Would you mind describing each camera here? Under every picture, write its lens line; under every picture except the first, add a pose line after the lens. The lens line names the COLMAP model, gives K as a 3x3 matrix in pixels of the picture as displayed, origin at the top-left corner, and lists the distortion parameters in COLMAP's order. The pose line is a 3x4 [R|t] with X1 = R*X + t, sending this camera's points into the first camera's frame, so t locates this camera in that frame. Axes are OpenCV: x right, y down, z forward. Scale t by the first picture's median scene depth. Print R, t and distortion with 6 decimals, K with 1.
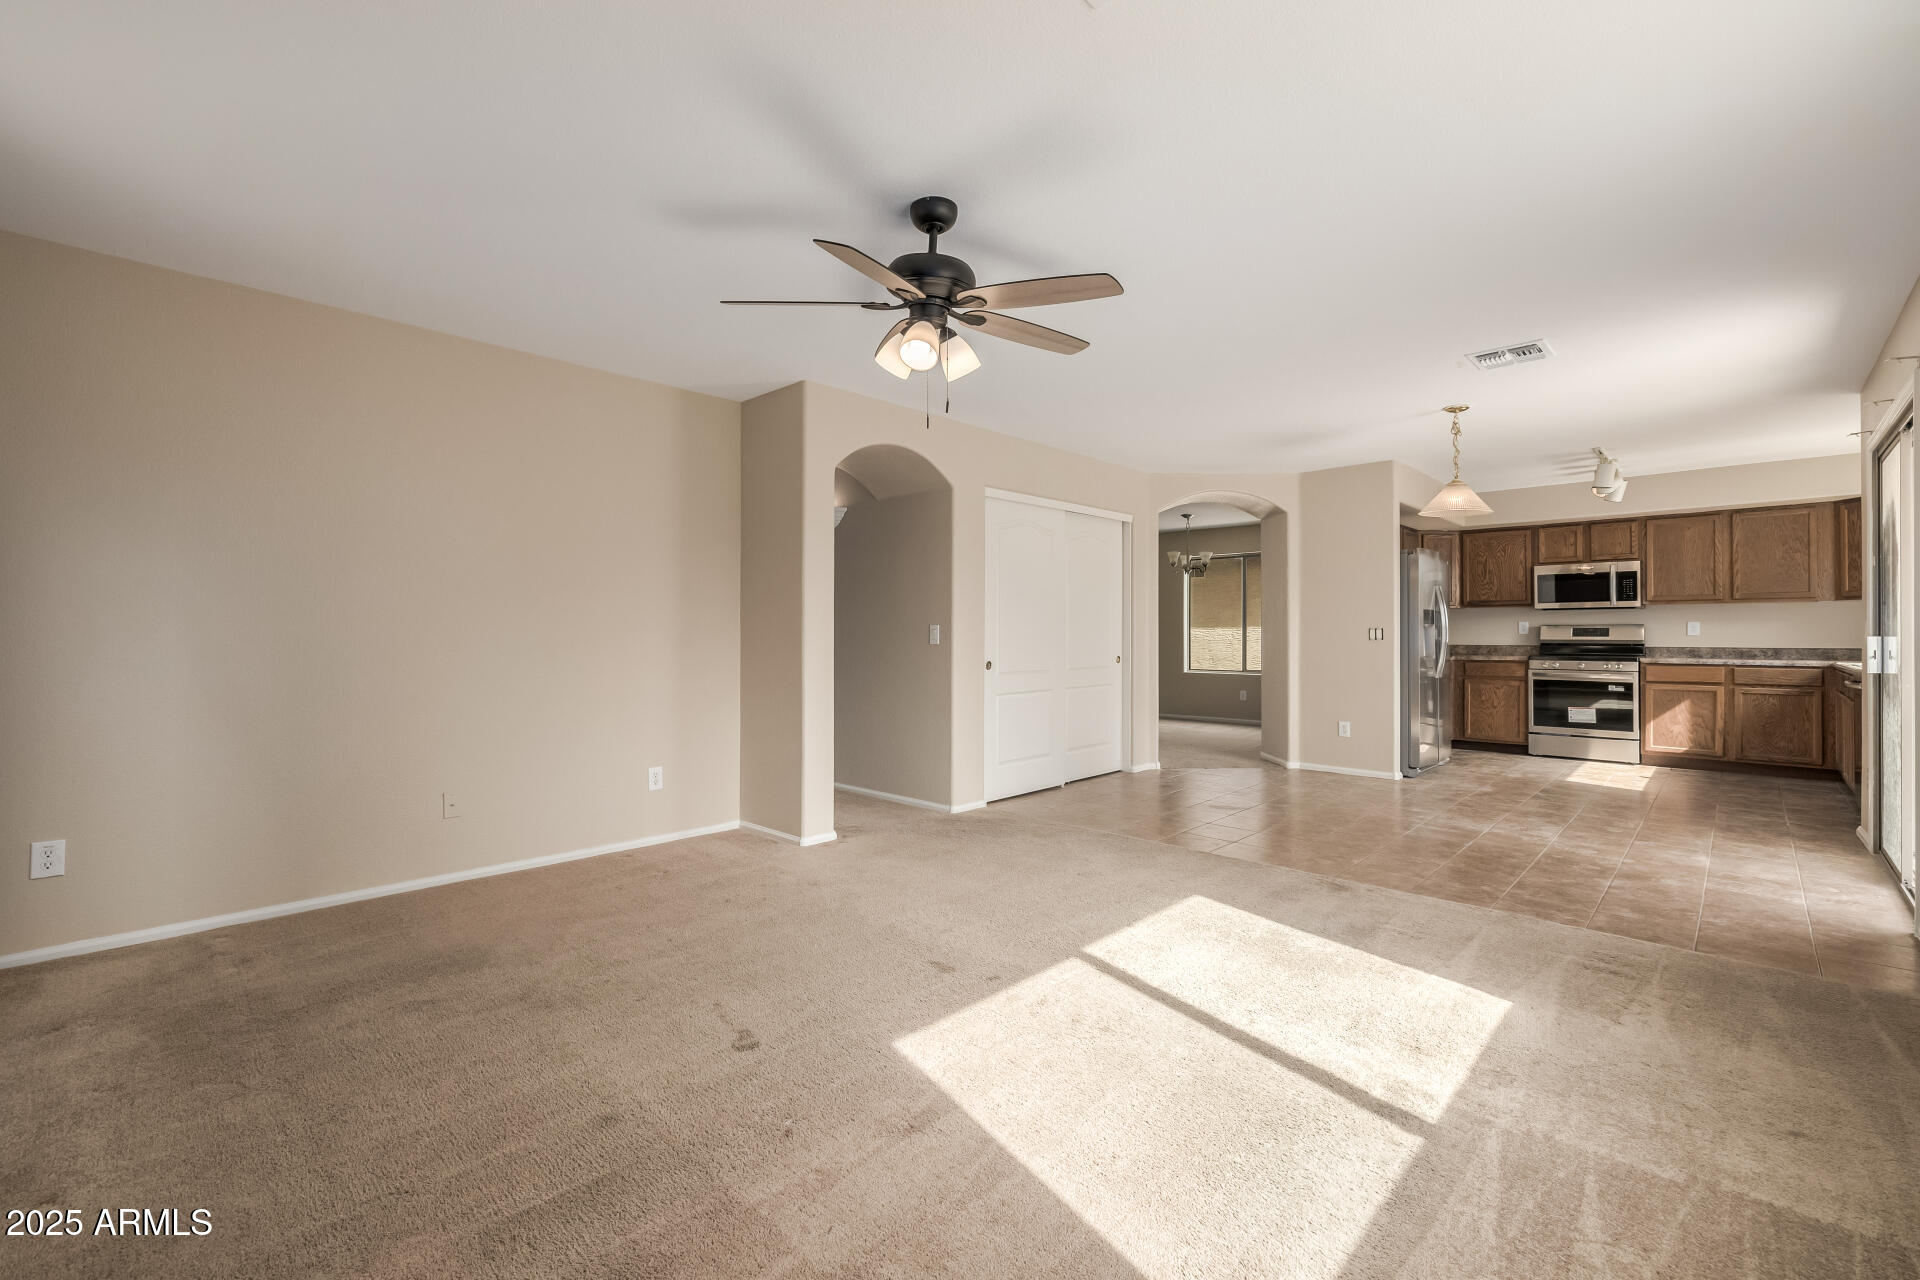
lens RADIAL K [[826.4, 0, 941.9], [0, 826.4, 631.6], [0, 0, 1]] dist [-0.006796, 0.001834]
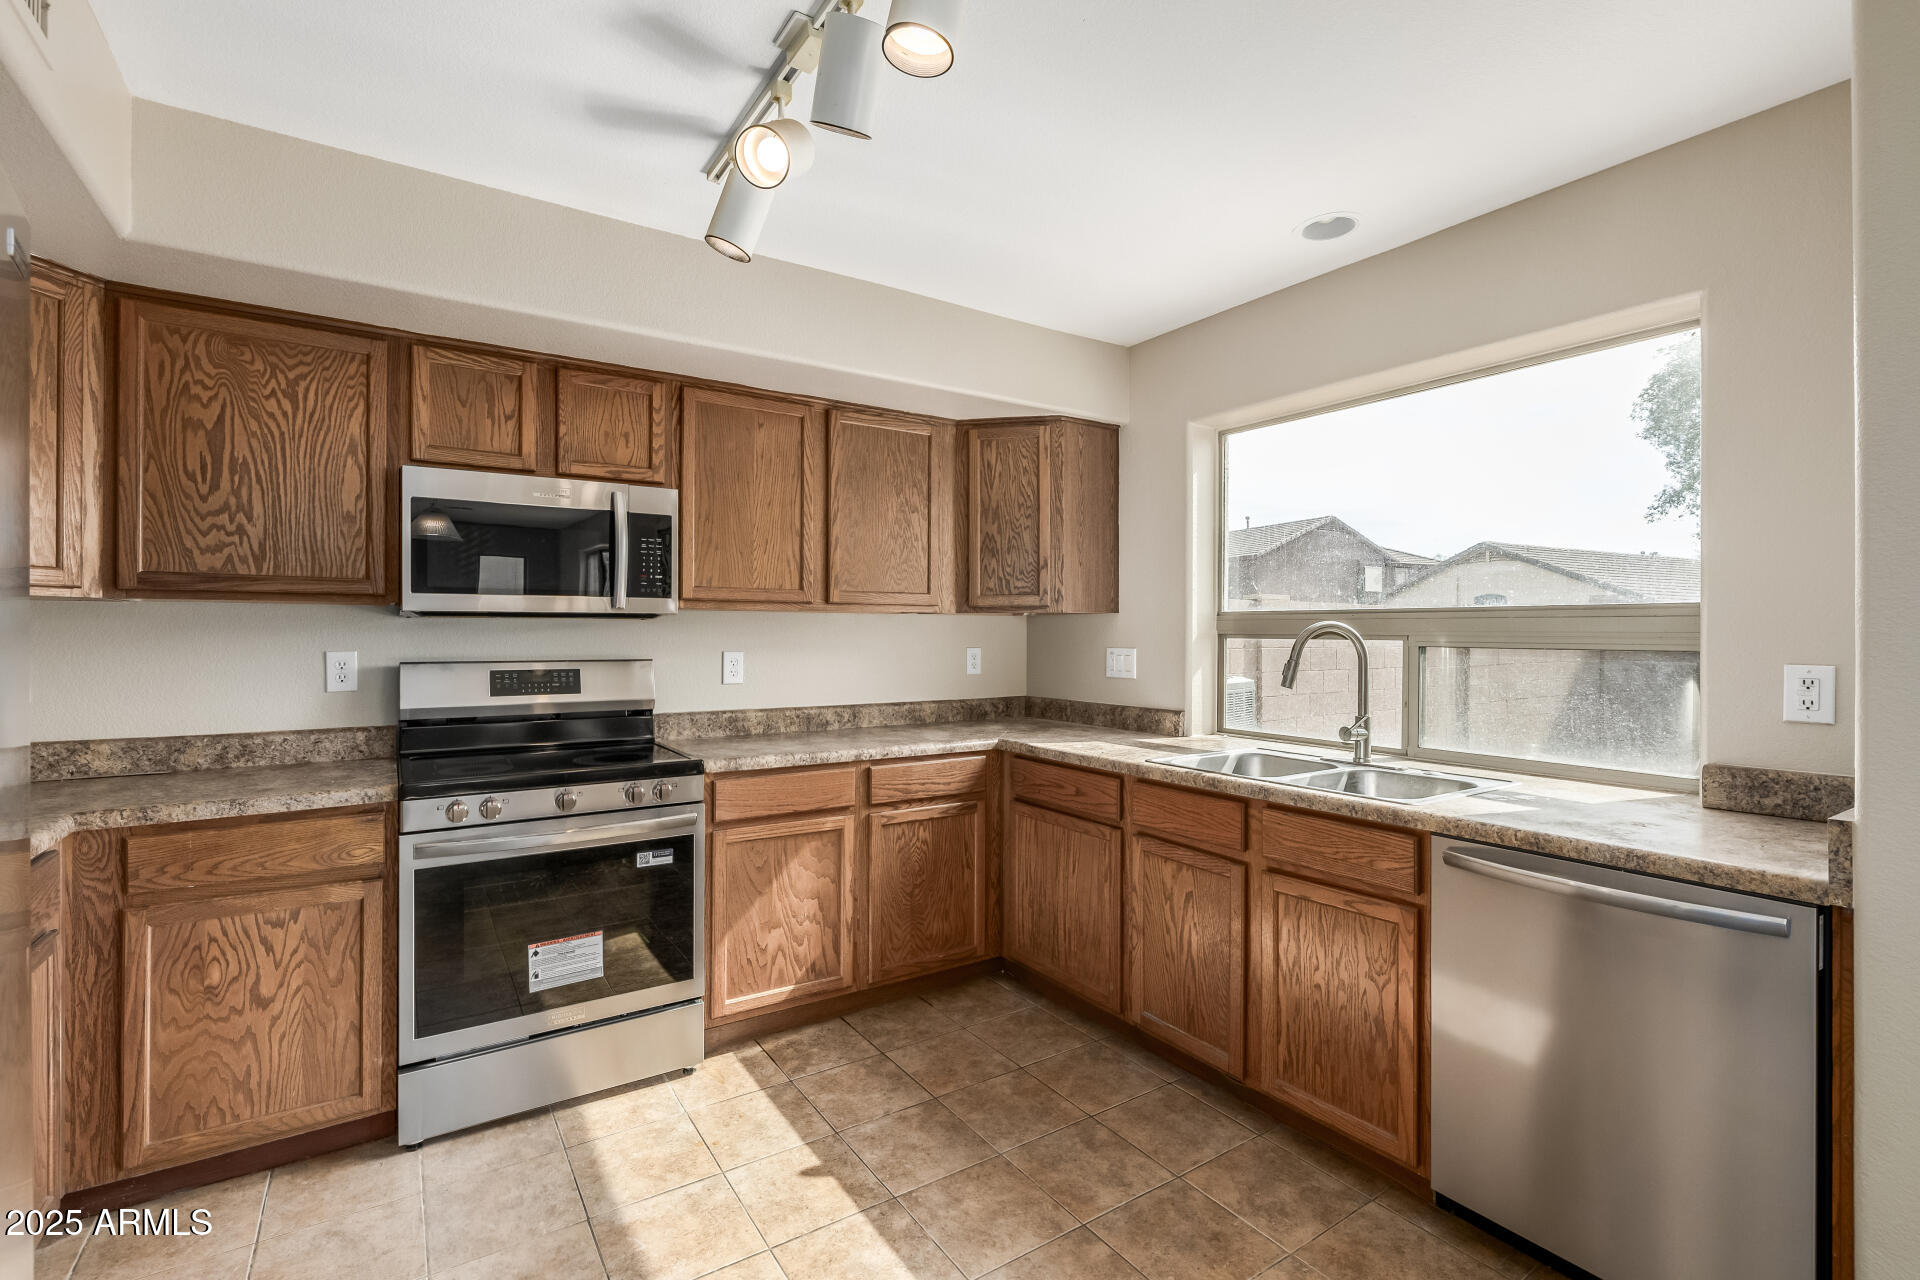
lens RADIAL K [[891.8, 0, 957.0], [0, 891.8, 627.0], [0, 0, 1]] dist [-0.004135, -0.000310]
pose [[0.225353, 0.010173, 0.974224, 0.464898], [-0.006454, 0.999939, -0.008949, -0.020745], [-0.974256, -0.004271, 0.225405, 0.750930]]
